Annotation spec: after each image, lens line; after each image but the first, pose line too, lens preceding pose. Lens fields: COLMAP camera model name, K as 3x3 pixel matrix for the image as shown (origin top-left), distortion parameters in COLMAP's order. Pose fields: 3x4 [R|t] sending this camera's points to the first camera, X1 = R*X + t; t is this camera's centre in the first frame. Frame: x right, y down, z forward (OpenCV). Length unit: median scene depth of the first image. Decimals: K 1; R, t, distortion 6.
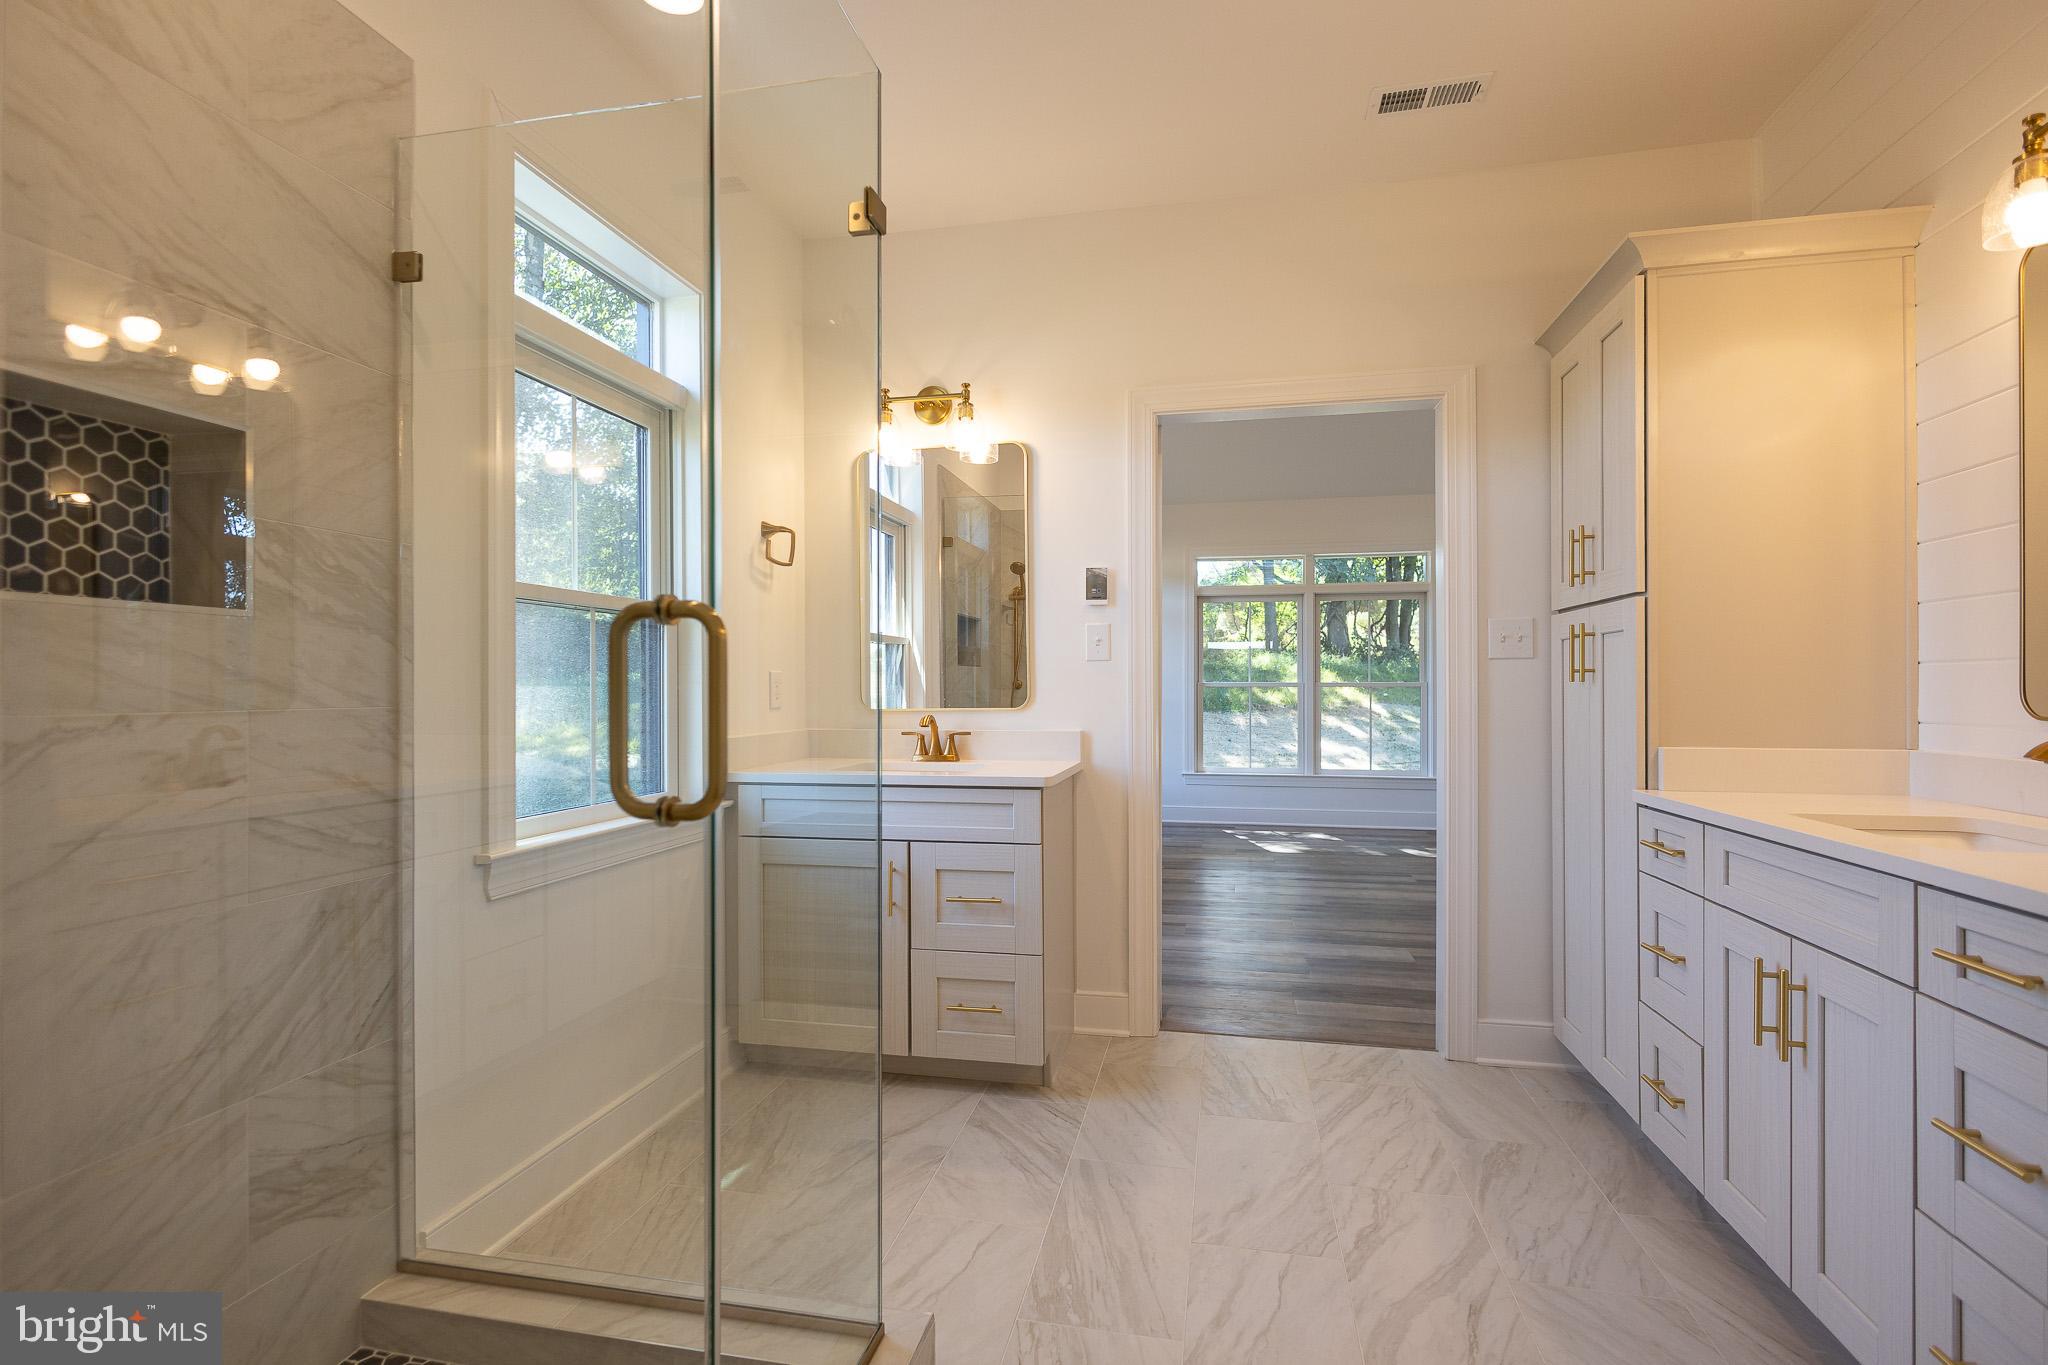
lens RADIAL K [[954.1, 0, 1021.1], [0, 954.1, 686.3], [0, 0, 1]] dist [0.003889, -0.001283]
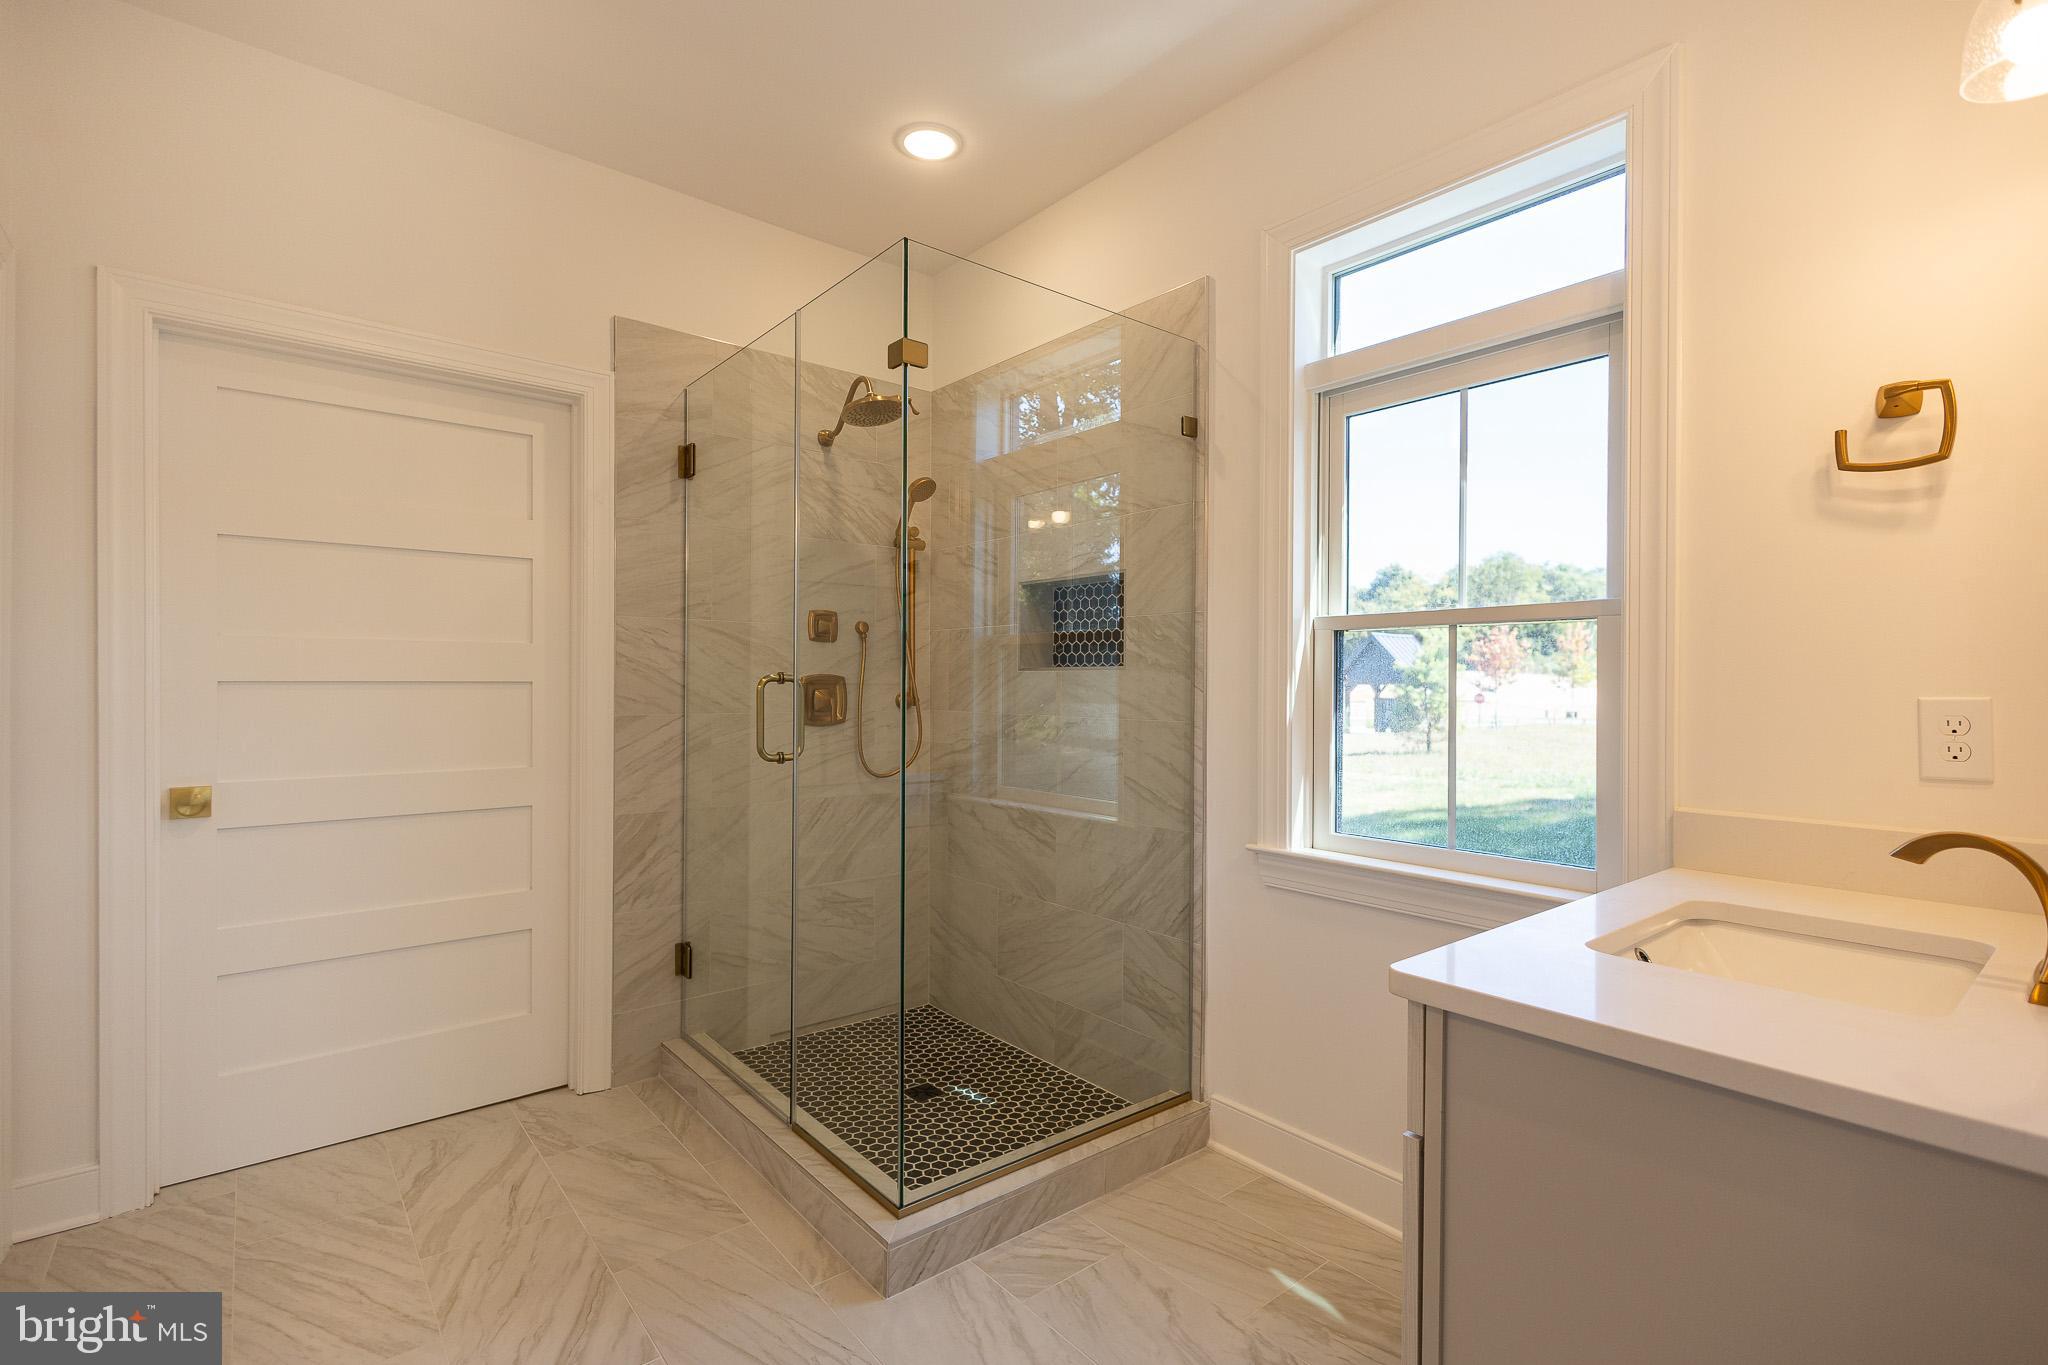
lens RADIAL K [[954.1, 0, 1012.8], [0, 954.1, 684.5], [0, 0, 1]] dist [0.003889, -0.001283]
pose [[-0.643234, -0.000449, -0.765669, 0.624099], [-0.004521, 0.999985, 0.003212, -0.038123], [0.765656, 0.005528, -0.643226, 1.629542]]
